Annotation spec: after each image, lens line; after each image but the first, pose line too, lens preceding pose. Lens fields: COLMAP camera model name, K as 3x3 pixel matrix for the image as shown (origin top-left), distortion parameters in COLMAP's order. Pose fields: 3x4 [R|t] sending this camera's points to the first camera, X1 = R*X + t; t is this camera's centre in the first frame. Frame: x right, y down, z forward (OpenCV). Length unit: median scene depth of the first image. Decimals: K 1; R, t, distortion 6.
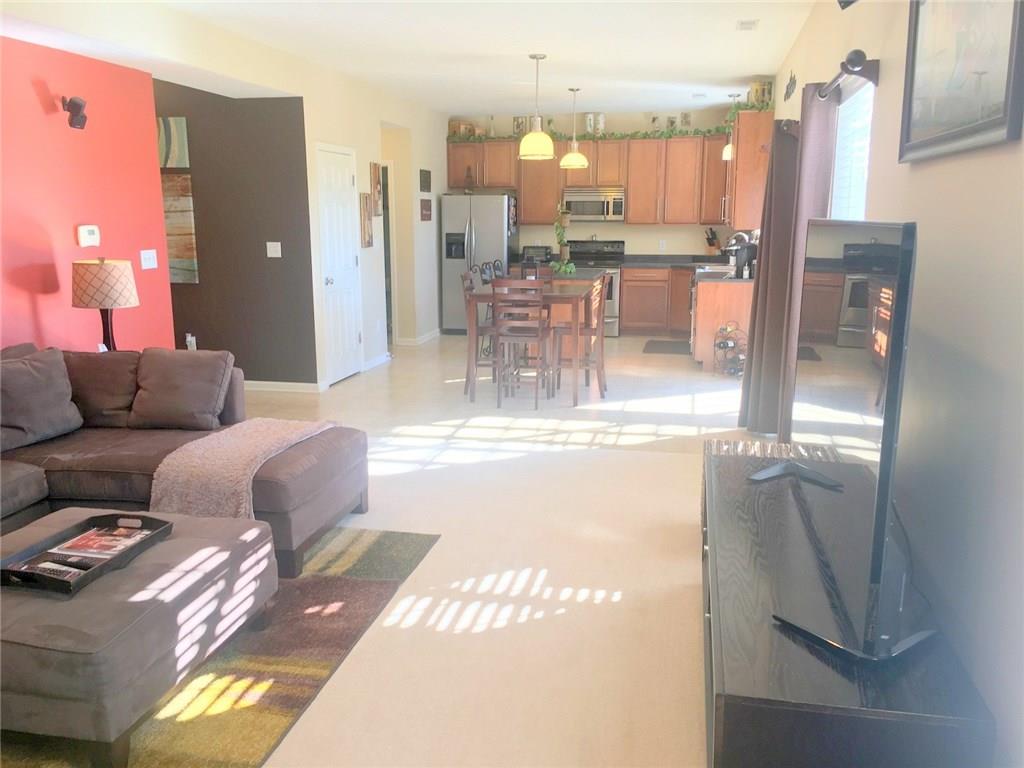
lens RADIAL K [[867.9, 0, 502.6], [0, 867.9, 381.5], [0, 0, 1]] dist [0.084010, -0.112466]
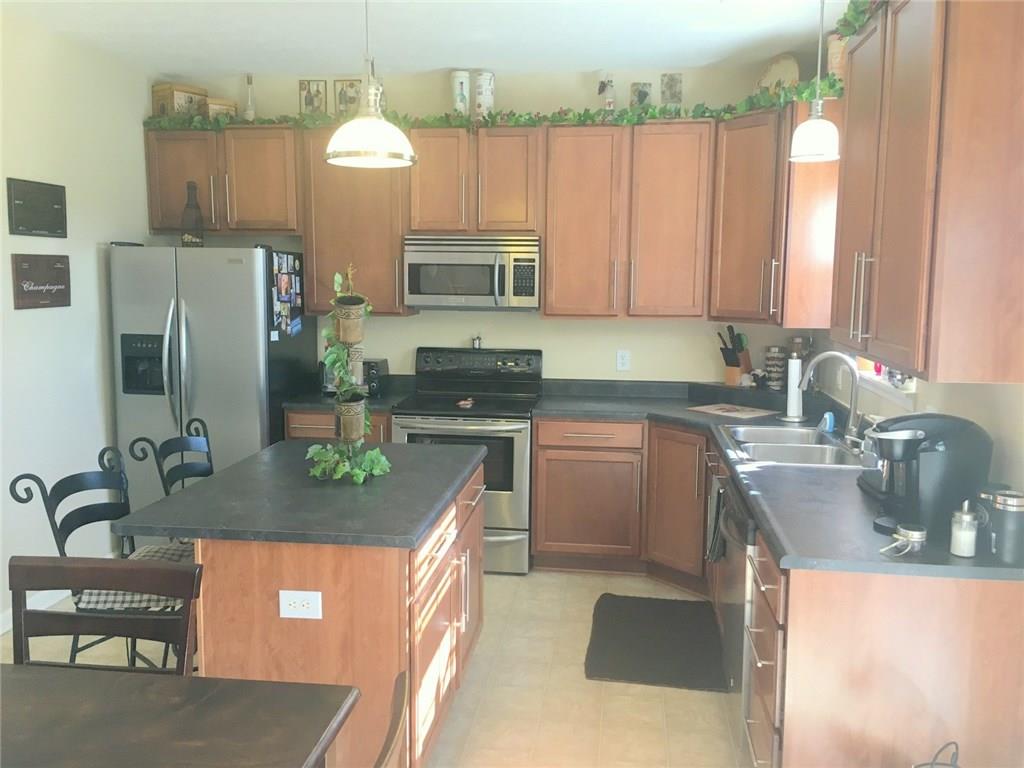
lens RADIAL K [[867.9, 0, 502.6], [0, 867.9, 381.5], [0, 0, 1]] dist [0.084010, -0.112466]
pose [[0.997436, 0.000312, 0.071561, 0.089831], [0.004310, 0.997914, -0.064419, -0.119940], [-0.071432, 0.064562, 0.995354, 0.567298]]
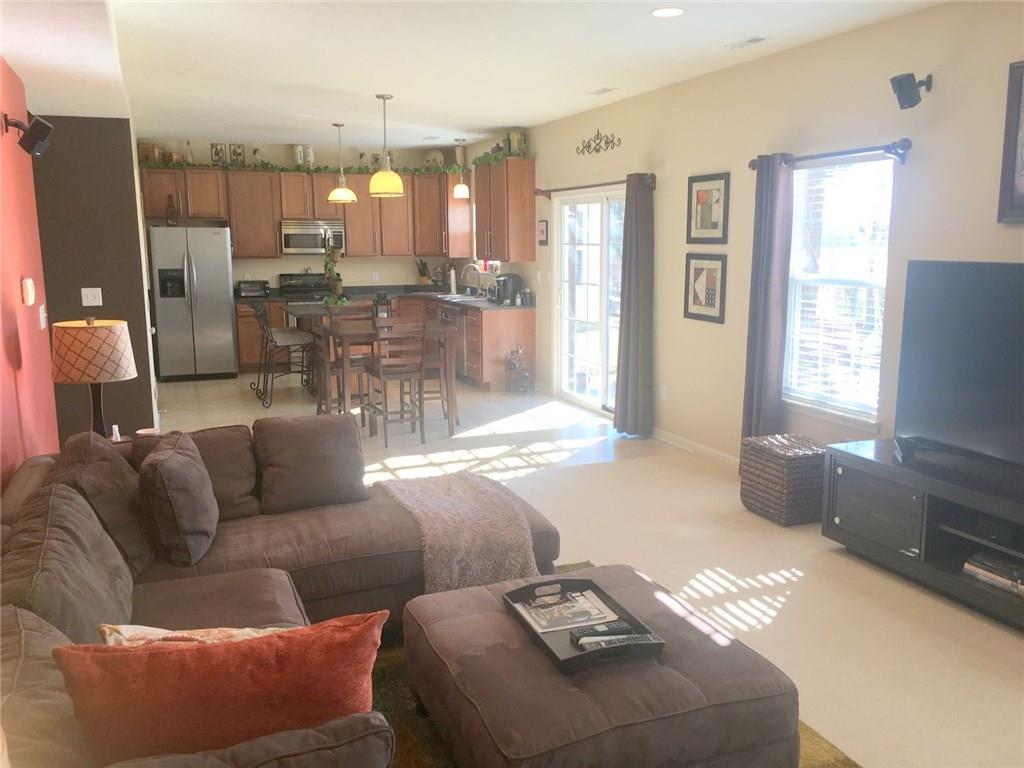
lens RADIAL K [[875.5, 0, 502.3], [0, 875.5, 384.7], [0, 0, 1]] dist [0.051656, -0.004099]
pose [[0.833721, -0.095586, 0.543850, -0.276177], [0.109201, 0.993993, 0.007297, -0.021453], [-0.541281, 0.053305, 0.839150, 0.059289]]
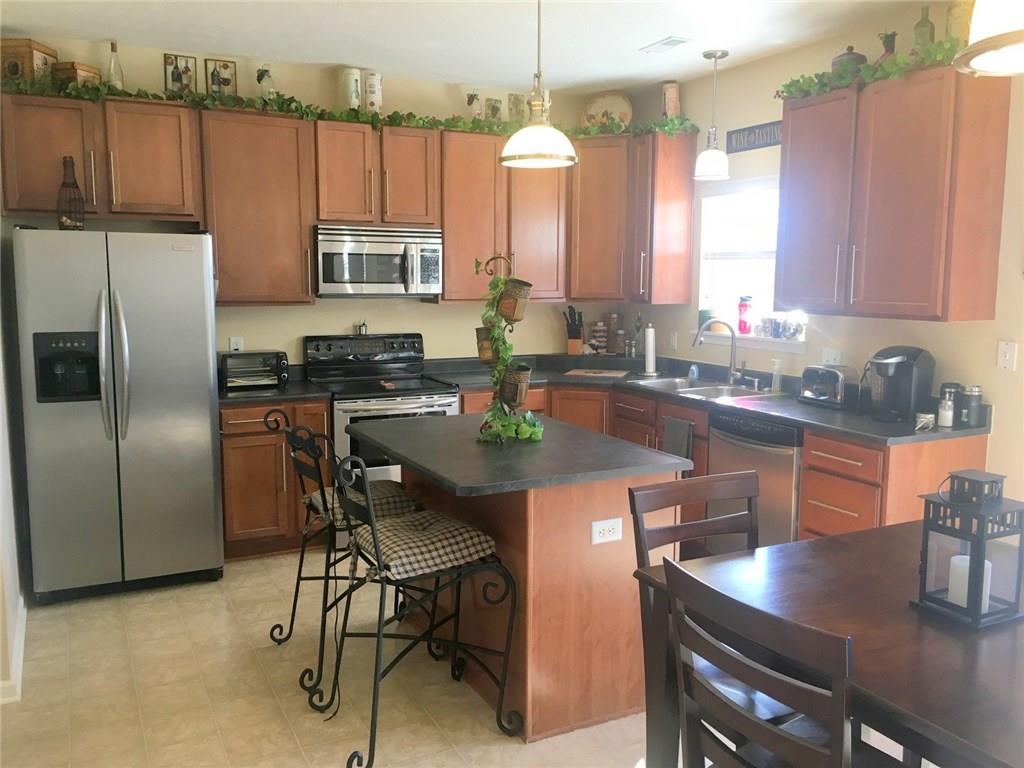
lens RADIAL K [[867.9, 0, 502.6], [0, 867.9, 381.5], [0, 0, 1]] dist [0.084010, -0.112466]
pose [[0.781617, -0.073919, 0.619363, -0.141195], [0.113331, 0.993256, -0.024479, -0.120809], [-0.613377, 0.089326, 0.784723, 0.602897]]
